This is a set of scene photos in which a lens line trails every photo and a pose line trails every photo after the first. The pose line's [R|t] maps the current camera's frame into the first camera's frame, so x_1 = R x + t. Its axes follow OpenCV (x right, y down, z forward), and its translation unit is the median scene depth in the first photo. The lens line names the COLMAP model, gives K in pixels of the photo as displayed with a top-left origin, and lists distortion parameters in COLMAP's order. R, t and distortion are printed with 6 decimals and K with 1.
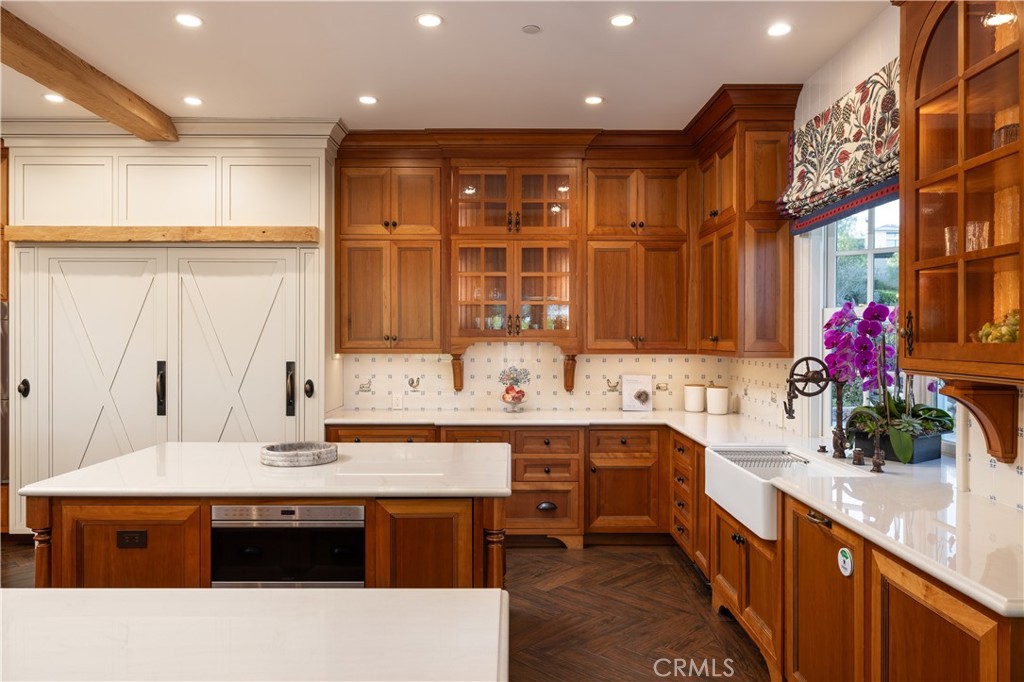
lens RADIAL K [[694.5, 0, 513.0], [0, 694.5, 337.4], [0, 0, 1]] dist [0.001803, -0.000316]
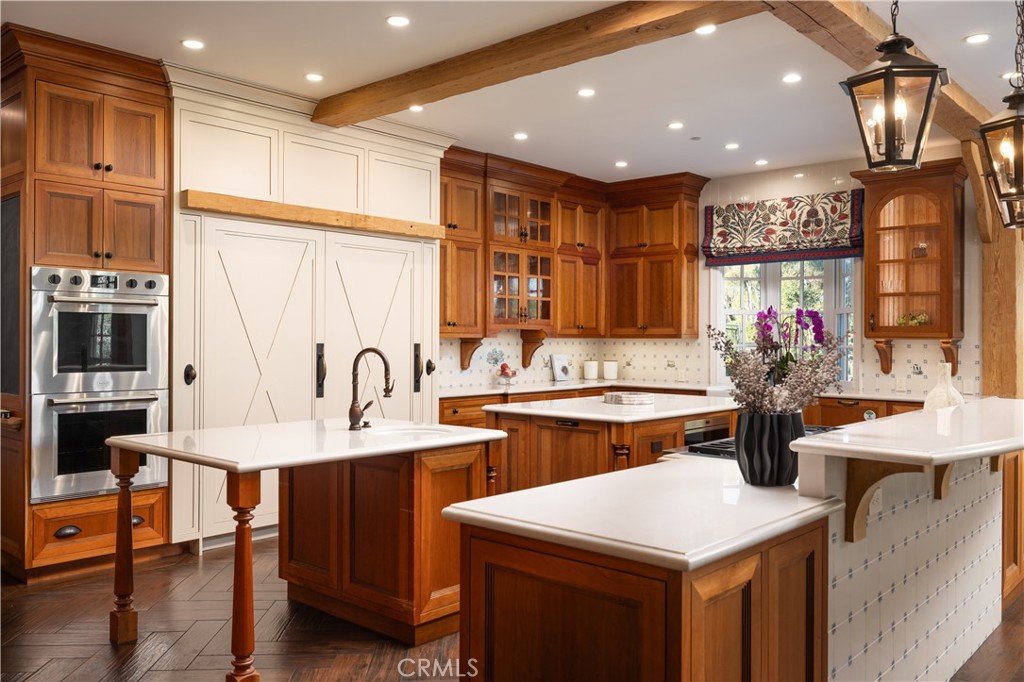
lens RADIAL K [[825.5, 0, 512.8], [0, 825.5, 337.4], [0, 0, 1]] dist [0.016949, 0.004015]
pose [[0.672587, 0.002524, 0.740014, -1.196558], [-0.002951, 0.999995, -0.000729, 0.025484], [-0.740012, -0.001694, 0.672591, -0.009308]]
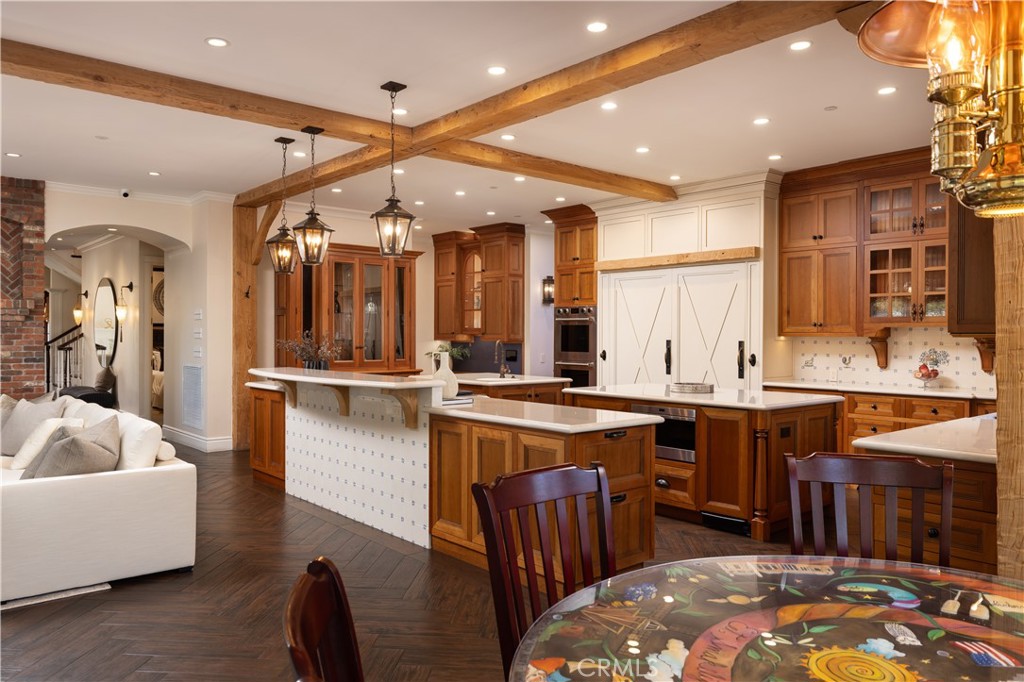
lens RADIAL K [[731.6, 0, 511.5], [0, 731.6, 340.9], [0, 0, 1]] dist [-0.002540, -0.002603]
pose [[0.651127, 0.007224, -0.758935, 0.521446], [-0.004609, 0.999974, 0.005565, 0.028355], [0.758955, -0.000126, 0.651143, -0.352381]]
